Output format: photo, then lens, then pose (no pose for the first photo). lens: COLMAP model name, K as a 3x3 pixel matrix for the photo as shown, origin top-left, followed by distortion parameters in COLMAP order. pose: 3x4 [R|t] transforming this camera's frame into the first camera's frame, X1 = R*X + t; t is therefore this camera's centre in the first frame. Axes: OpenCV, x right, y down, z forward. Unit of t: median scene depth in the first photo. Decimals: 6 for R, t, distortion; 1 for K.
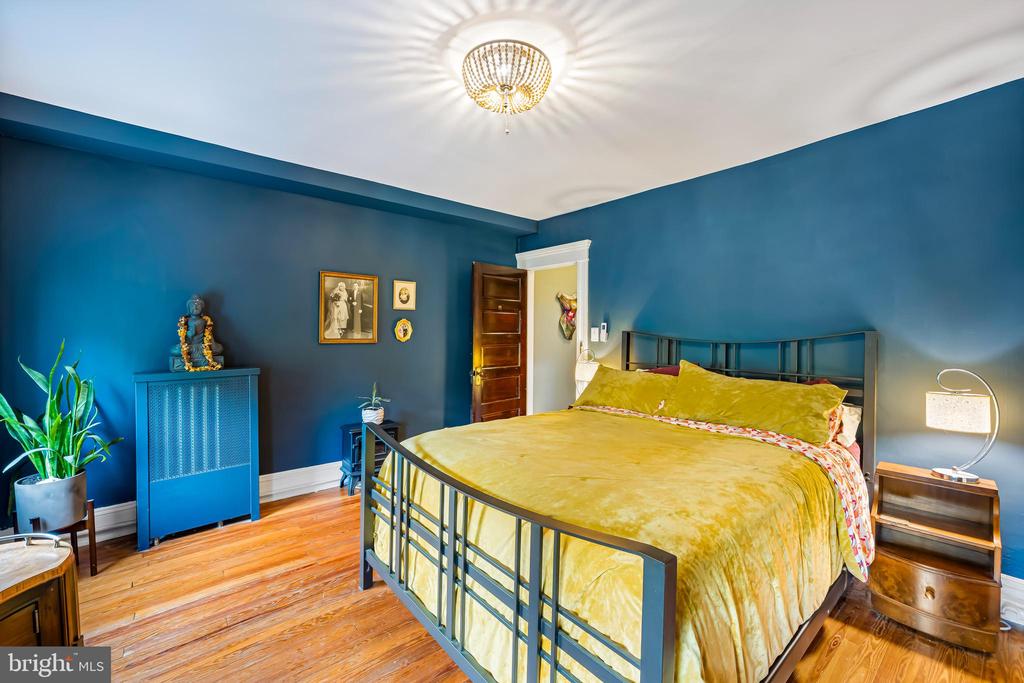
lens RADIAL K [[410.6, 0, 512.0], [0, 410.6, 341.5], [0, 0, 1]] dist [-0.000180, 0.000018]
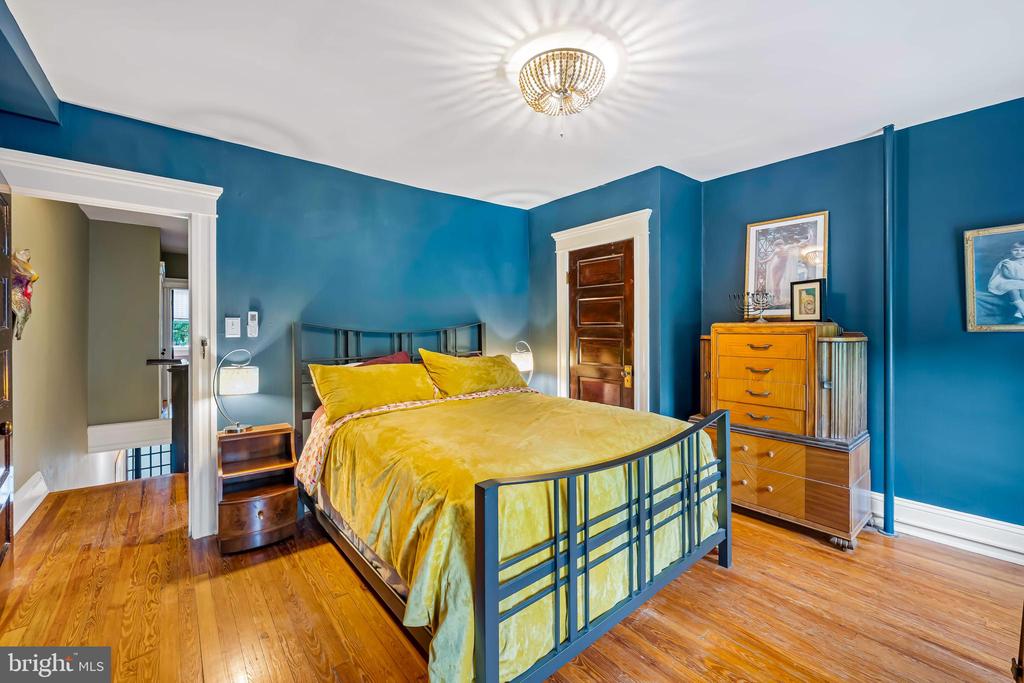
lens RADIAL K [[391.7, 0, 511.4], [0, 391.7, 349.6], [0, 0, 1]] dist [0.000592, 0.000020]
pose [[-0.028338, -0.087756, 0.995739, -0.607524], [0.012149, 0.996035, 0.088128, -0.041366], [-0.999525, 0.014595, -0.027160, 0.681448]]
